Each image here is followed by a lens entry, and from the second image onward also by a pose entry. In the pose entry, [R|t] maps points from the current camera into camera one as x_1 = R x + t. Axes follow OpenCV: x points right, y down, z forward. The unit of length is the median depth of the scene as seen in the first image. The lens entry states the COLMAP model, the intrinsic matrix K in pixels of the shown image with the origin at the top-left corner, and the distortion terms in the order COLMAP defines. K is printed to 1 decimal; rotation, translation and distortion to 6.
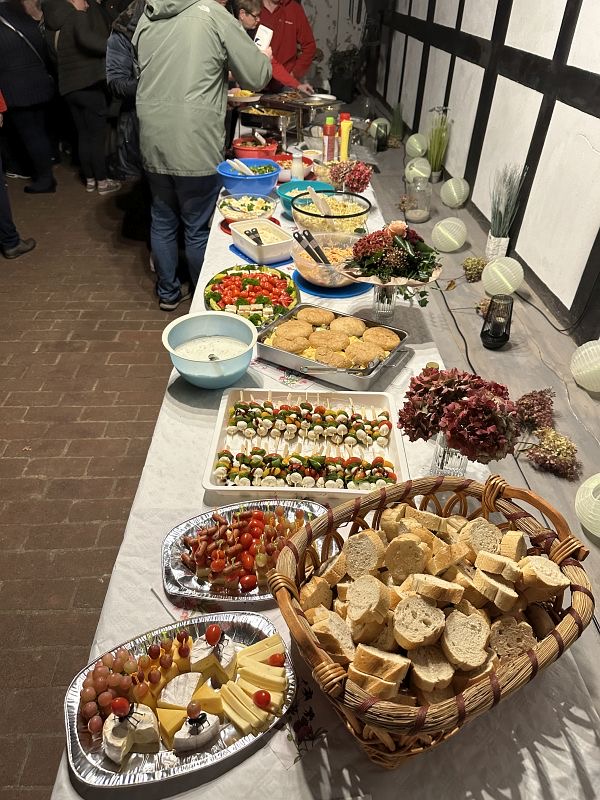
lens RADIAL K [[567.9, 0, 303.2], [0, 567.9, 411.4], [0, 0, 1]] dist [0.016922, -0.027692]
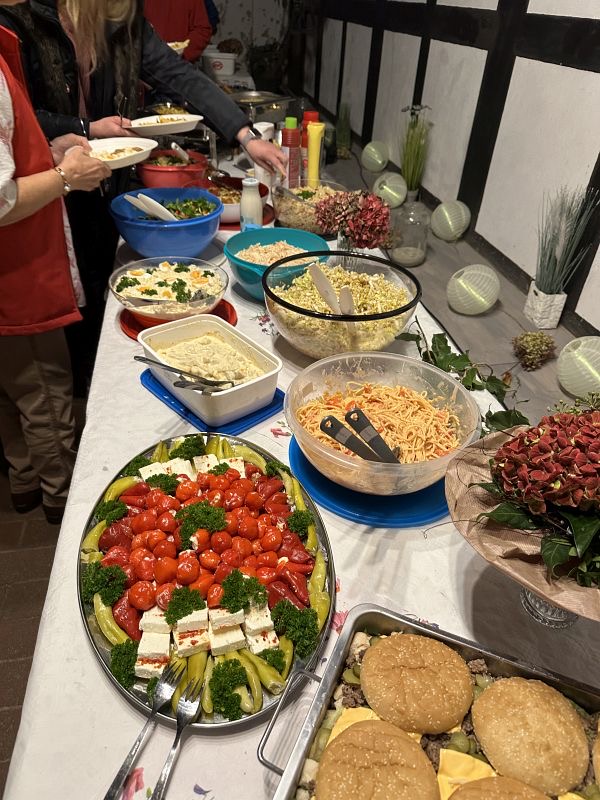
lens RADIAL K [[567.9, 0, 295.0], [0, 567.9, 403.3], [0, 0, 1]] dist [0.016922, -0.027692]
pose [[0.990364, -0.066790, 0.121322, -0.044776], [0.069549, 0.997404, -0.018645, -0.186946], [-0.119762, 0.026903, 0.992438, 0.378613]]
